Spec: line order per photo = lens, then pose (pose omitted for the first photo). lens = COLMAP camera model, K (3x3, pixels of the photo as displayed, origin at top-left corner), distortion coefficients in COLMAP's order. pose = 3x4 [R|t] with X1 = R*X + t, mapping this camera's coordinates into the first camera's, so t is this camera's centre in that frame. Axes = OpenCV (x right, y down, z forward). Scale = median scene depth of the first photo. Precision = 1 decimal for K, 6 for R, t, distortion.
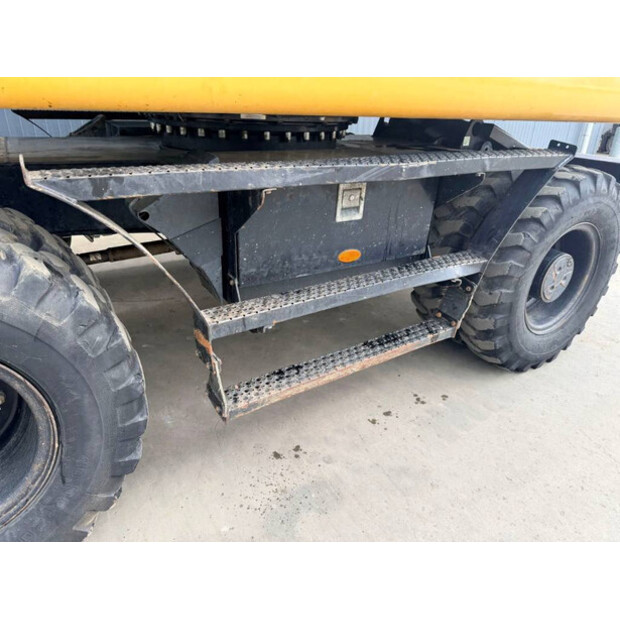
lens RADIAL K [[443.5, 0, 310.0], [0, 443.5, 310.0], [0, 0, 1]] dist [0.087270, -0.127760]
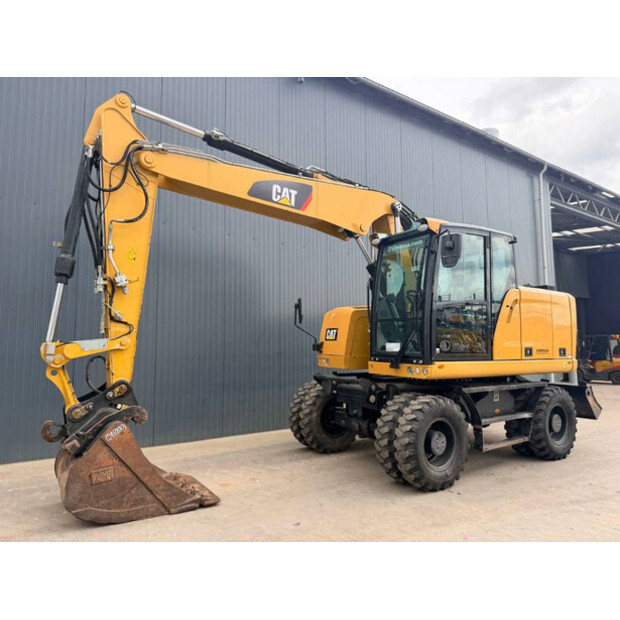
lens RADIAL K [[443.5, 0, 310.0], [0, 443.5, 310.0], [0, 0, 1]] dist [0.087270, -0.127760]
pose [[0.998790, -0.039572, 0.029197, -1.287856], [0.048873, 0.864676, -0.499946, 0.788850], [-0.005462, 0.500768, 0.865564, -2.197933]]
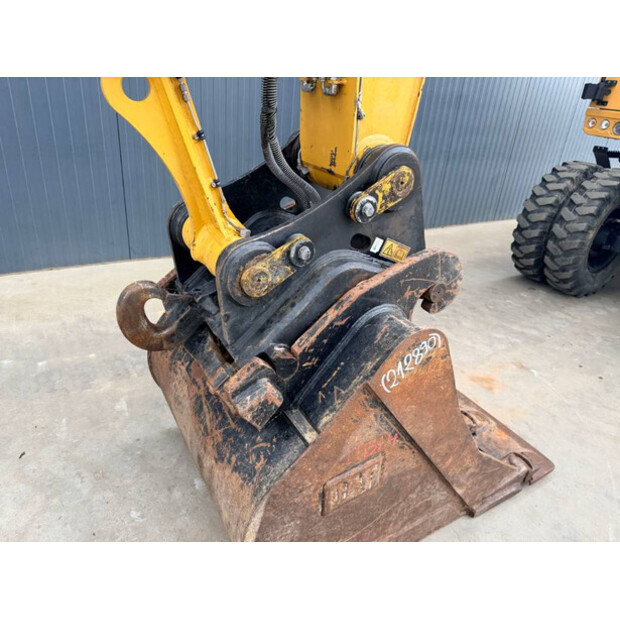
lens RADIAL K [[469.5, 0, 310.7], [0, 469.5, 303.4], [0, 0, 1]] dist [0.074002, -0.083975]
pose [[0.998365, 0.049179, 0.029123, -2.311895], [-0.050201, 0.998109, 0.035480, 0.091810], [-0.027323, -0.036884, 0.998946, -0.639649]]
